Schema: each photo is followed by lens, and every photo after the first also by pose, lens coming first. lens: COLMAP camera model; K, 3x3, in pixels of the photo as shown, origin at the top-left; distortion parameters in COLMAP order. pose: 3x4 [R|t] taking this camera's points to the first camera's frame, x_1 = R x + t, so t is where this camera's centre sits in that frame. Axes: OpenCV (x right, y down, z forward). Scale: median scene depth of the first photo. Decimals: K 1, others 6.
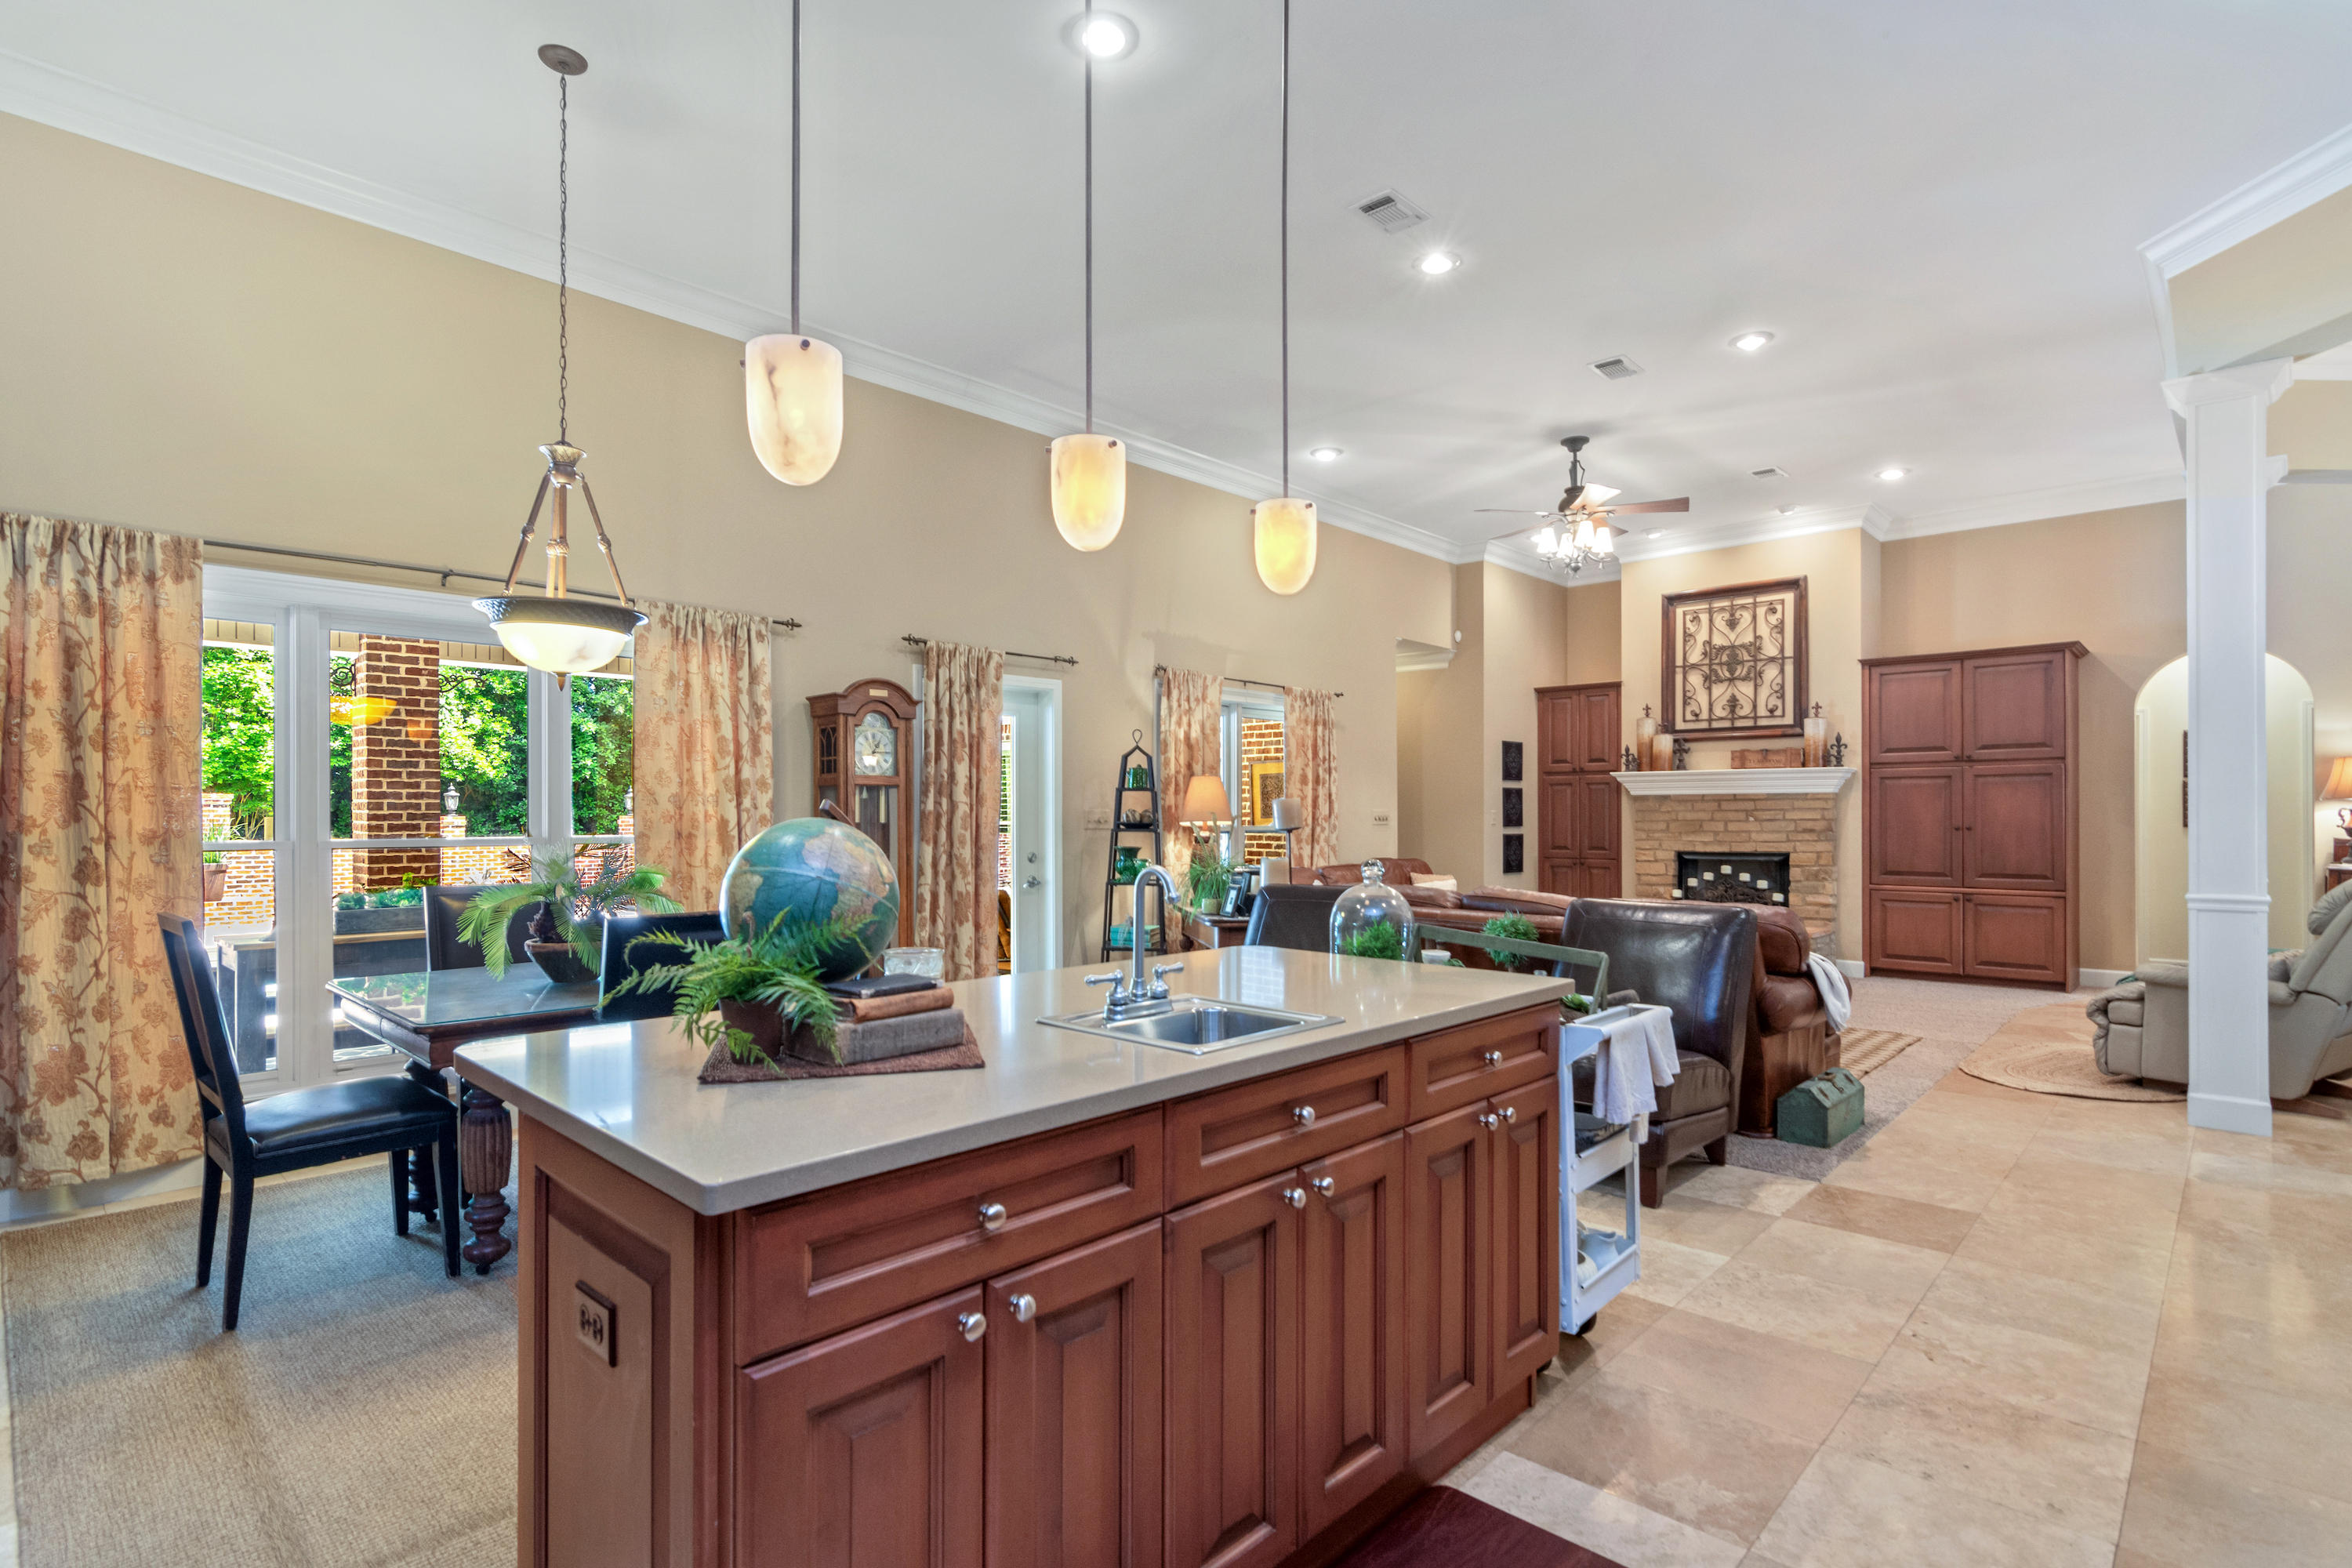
lens RADIAL K [[1132.5, 0, 1177.0], [0, 1132.5, 816.0], [0, 0, 1]] dist [-0.005718, 0.003996]
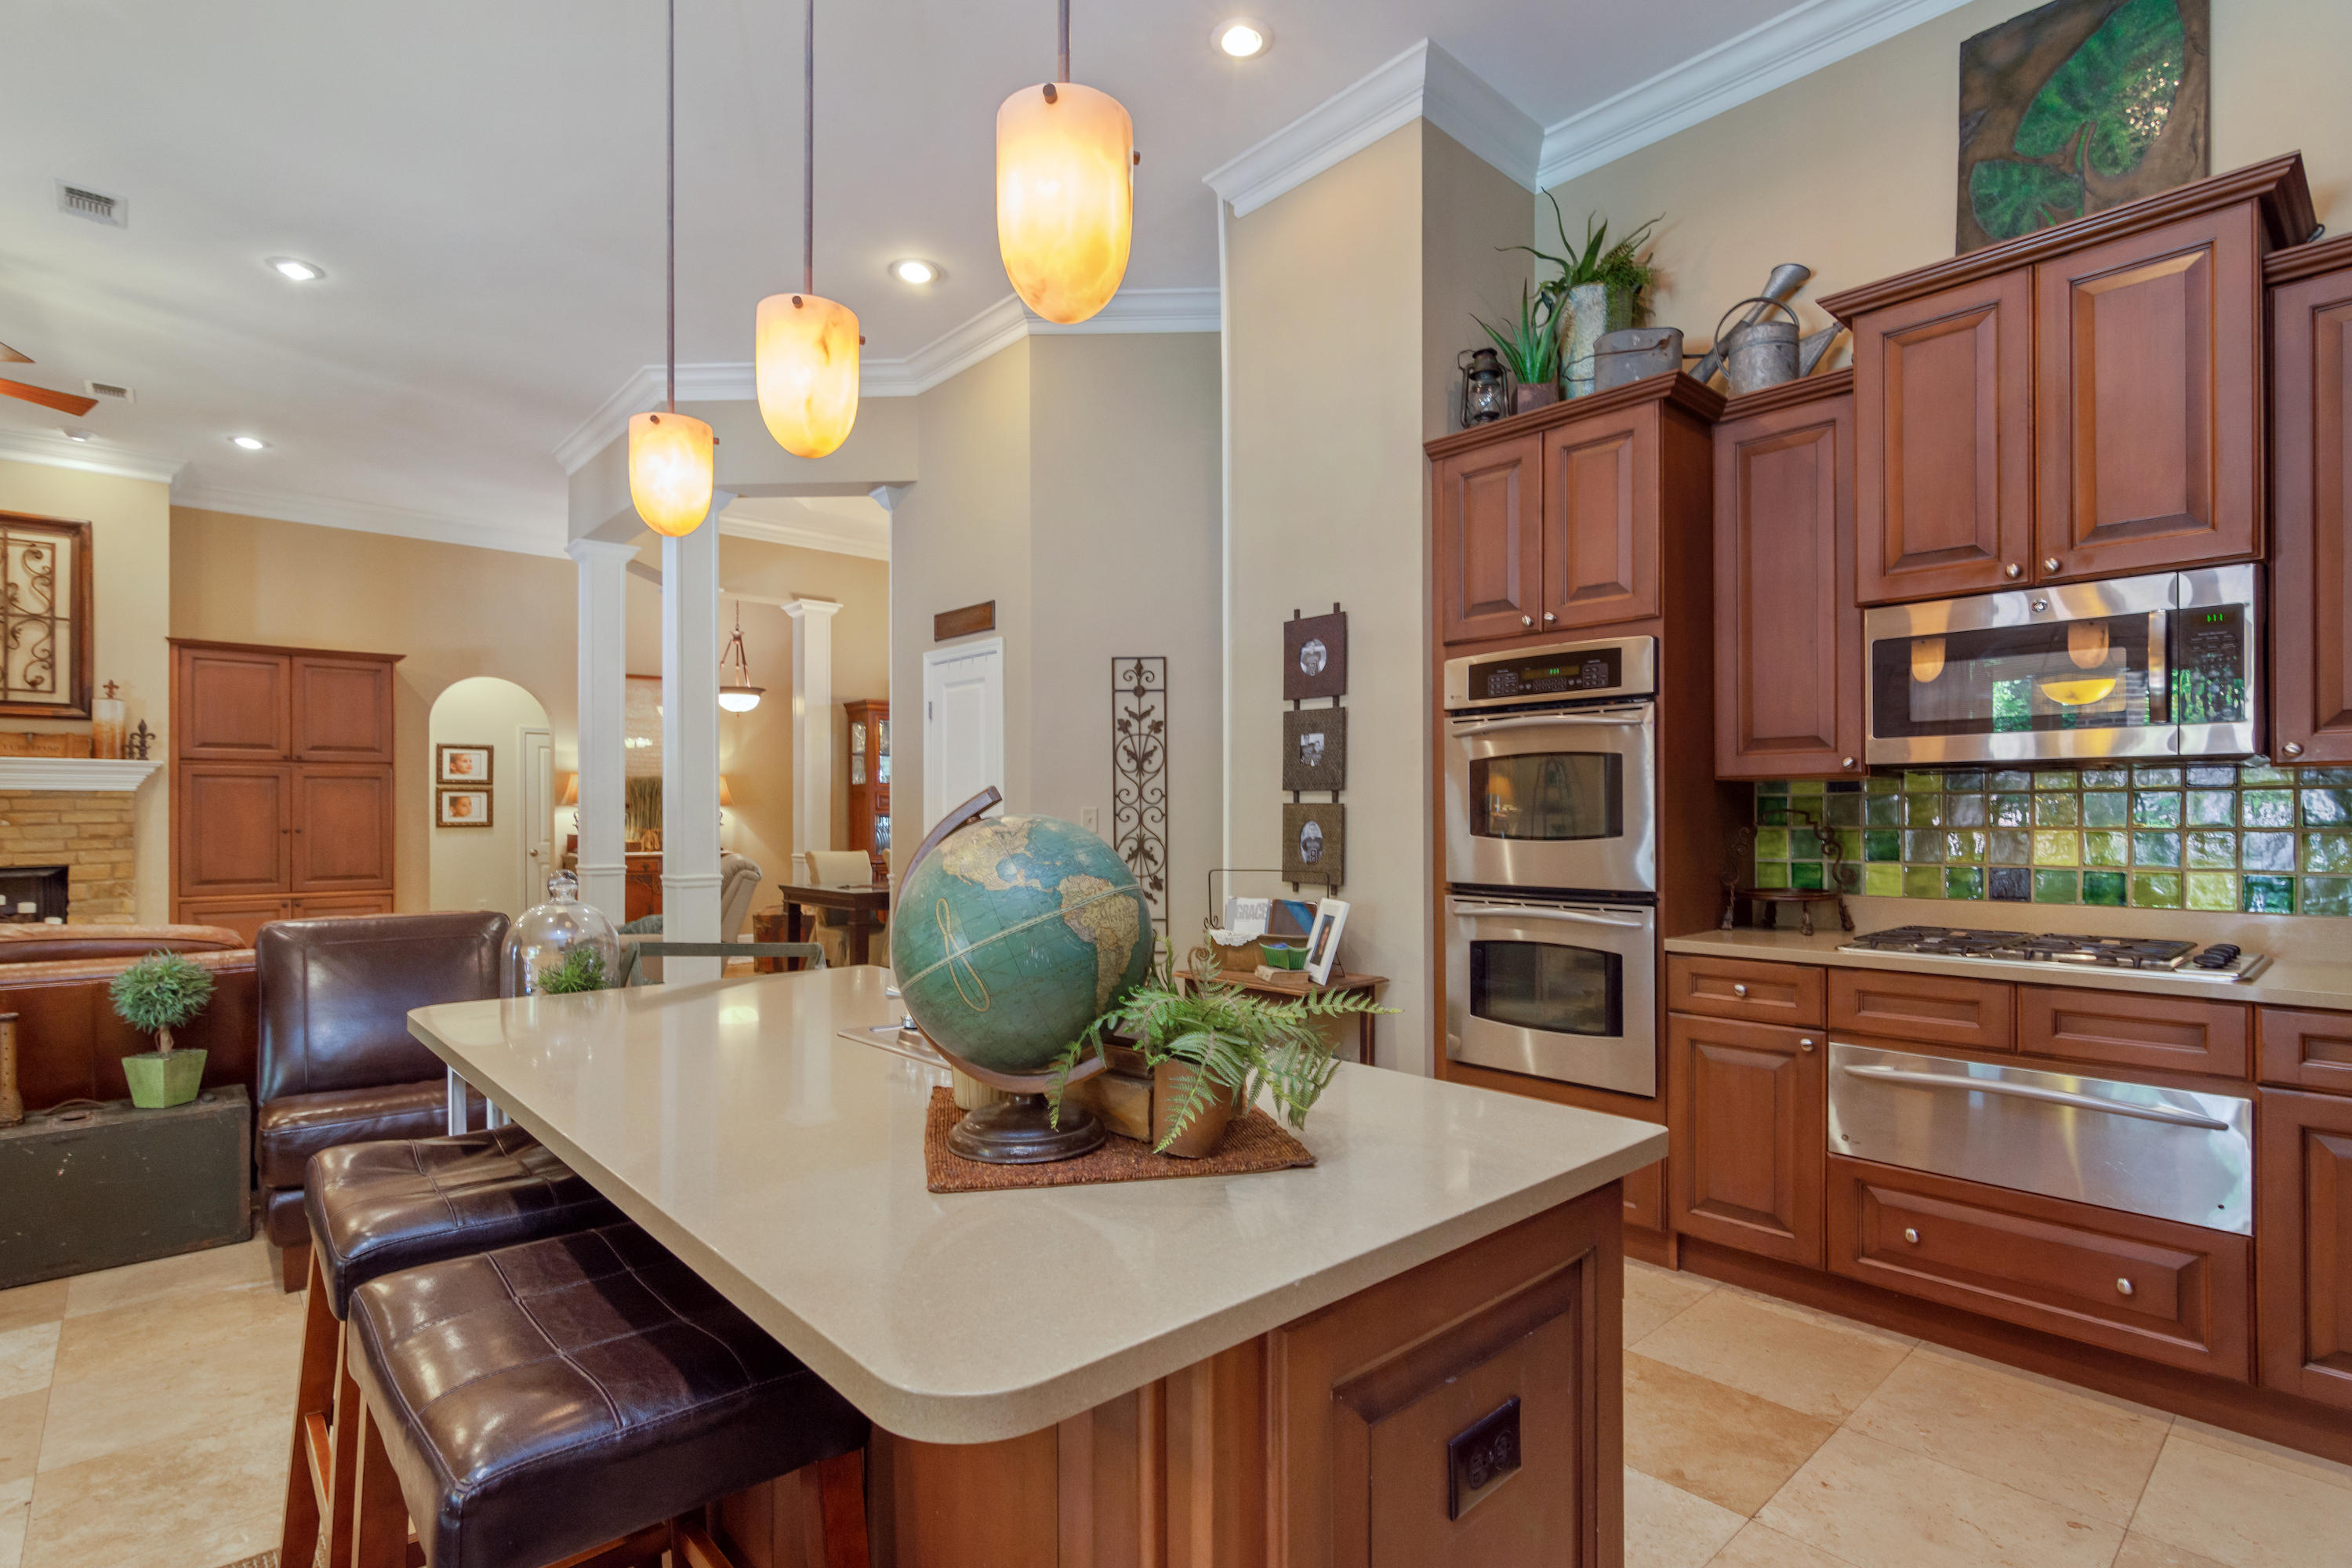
lens RADIAL K [[1132.5, 0, 1167.6], [0, 1132.5, 807.3], [0, 0, 1]] dist [-0.005718, 0.003996]
pose [[0.074130, 0.007280, 0.997222, -0.193228], [0.003931, 0.999963, -0.007593, 0.001004], [-0.997241, 0.004483, 0.074099, 0.171731]]
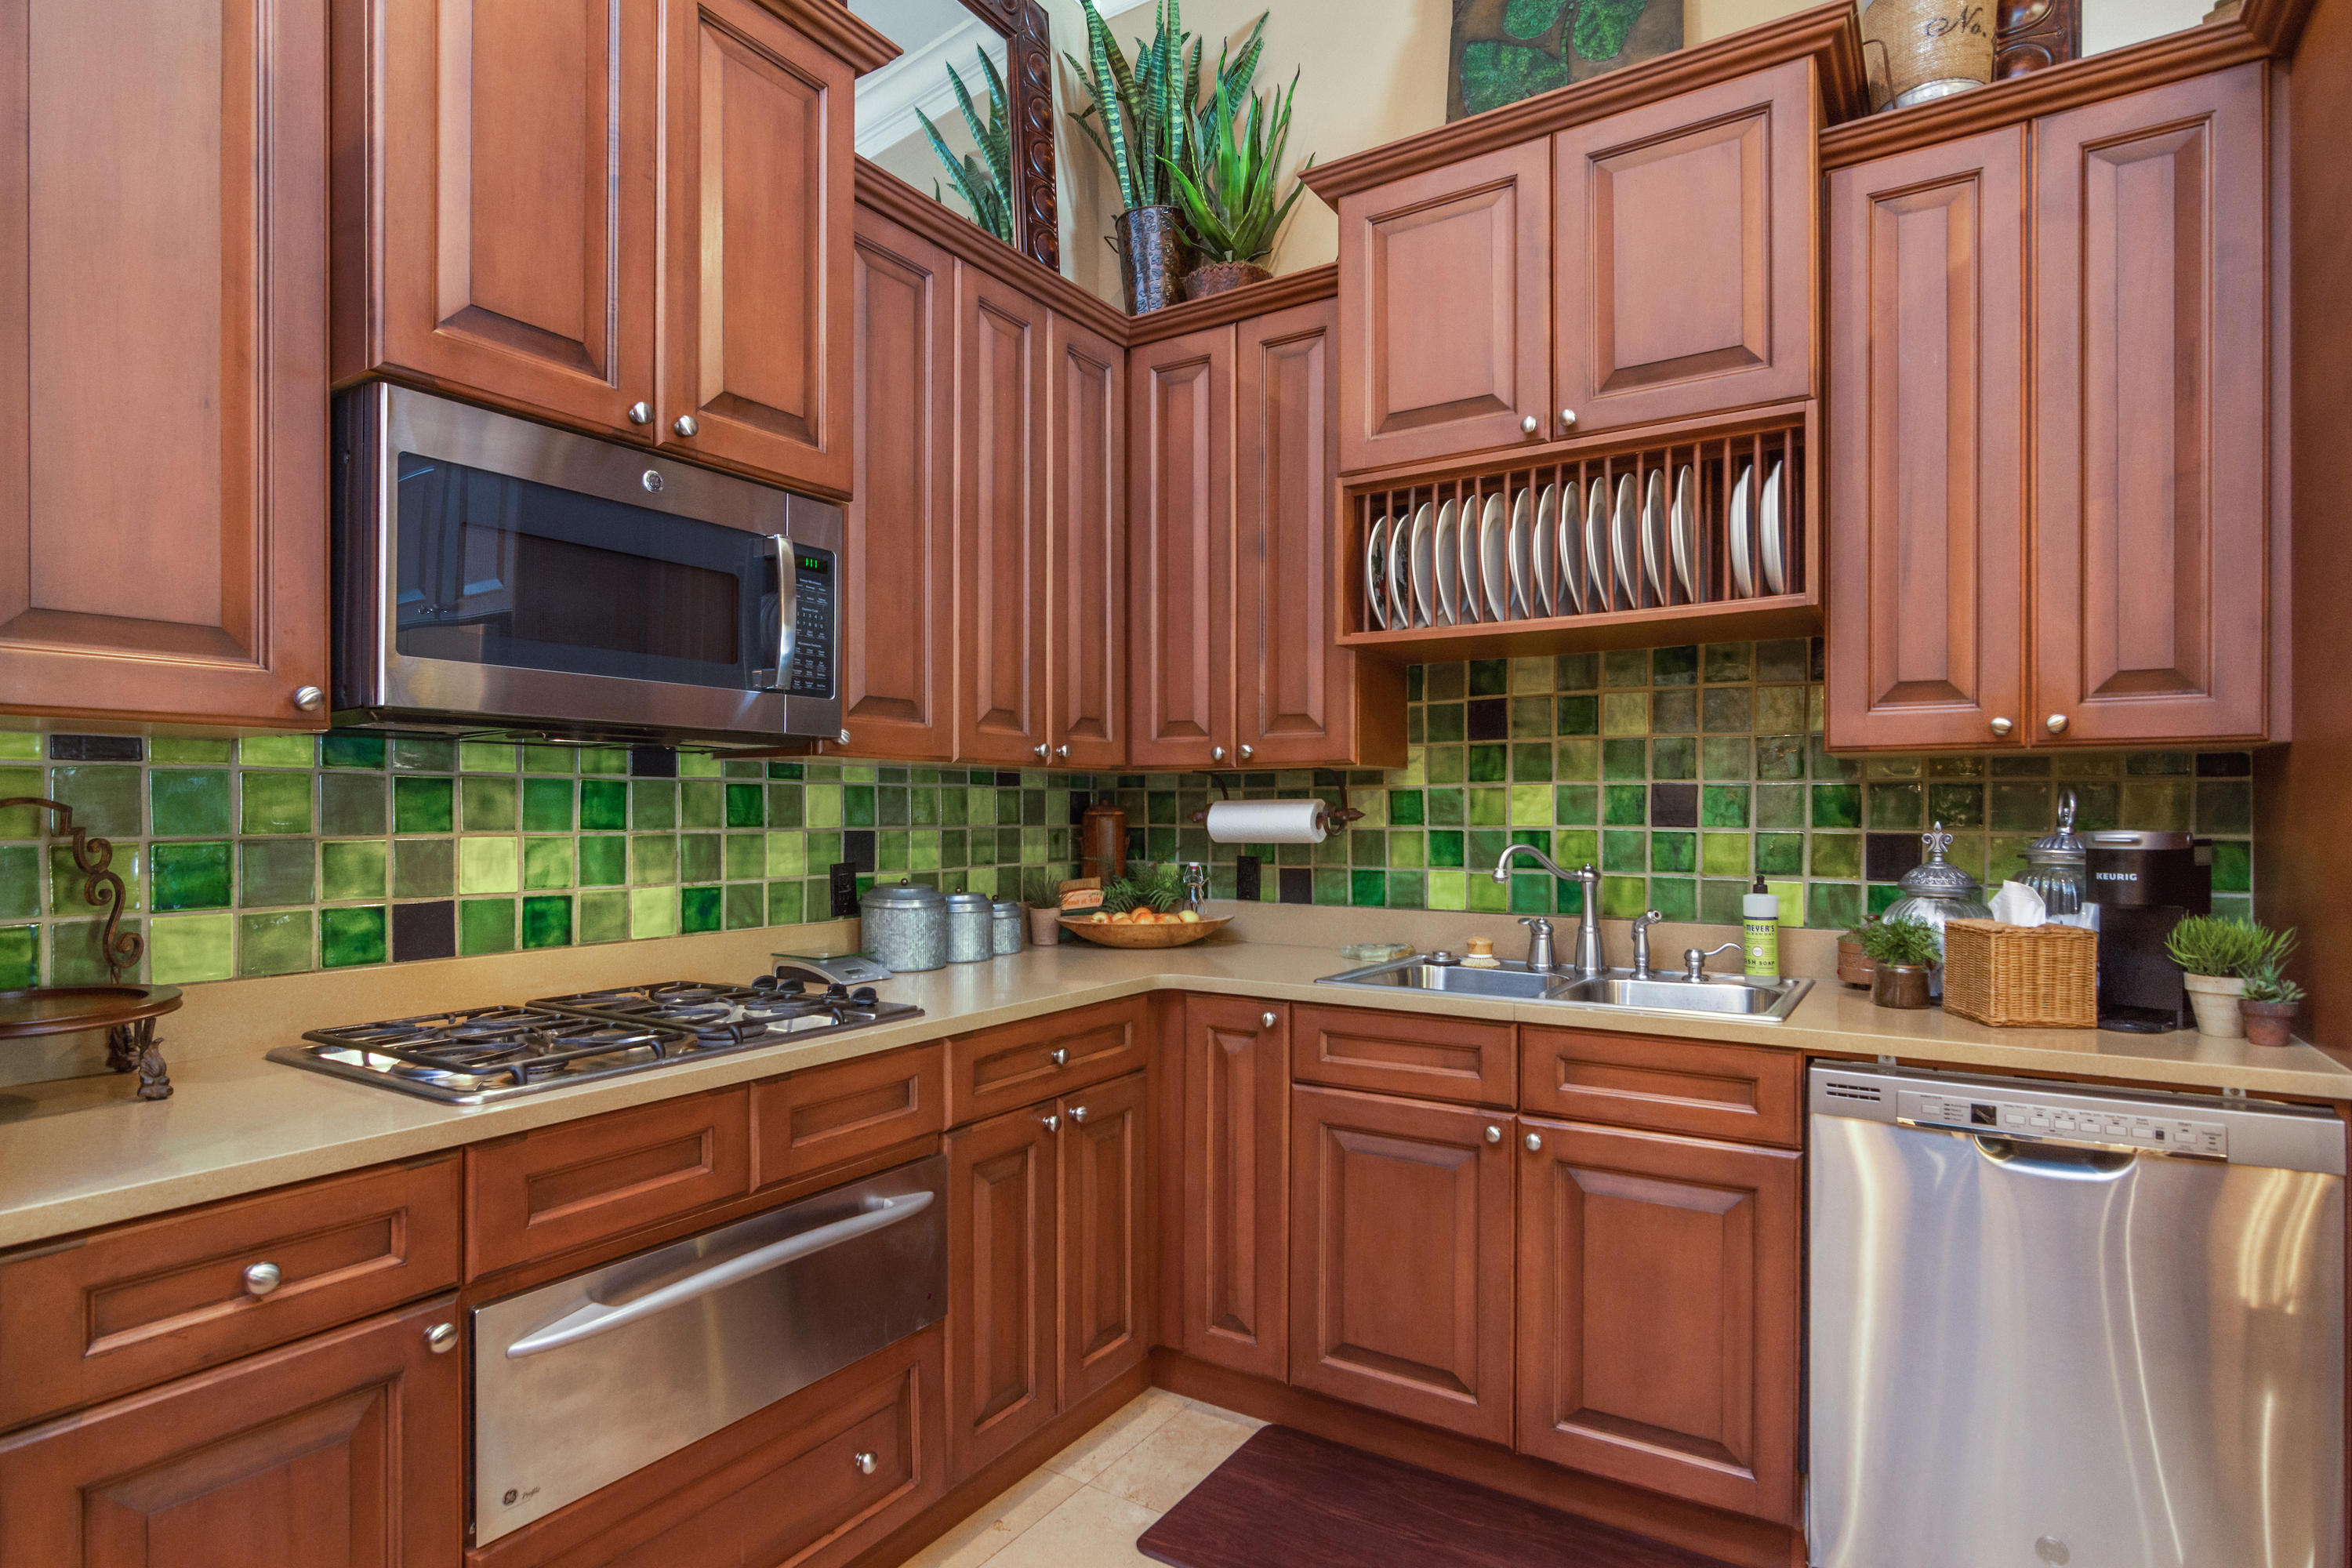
lens RADIAL K [[1205.5, 0, 1174.5], [0, 1205.5, 811.5], [0, 0, 1]] dist [-0.007674, 0.001945]
pose [[-0.982438, -0.000353, -0.186588, 0.072372], [-0.000622, 0.999999, 0.001381, 0.001143], [0.186588, 0.001472, -0.982437, 0.178349]]
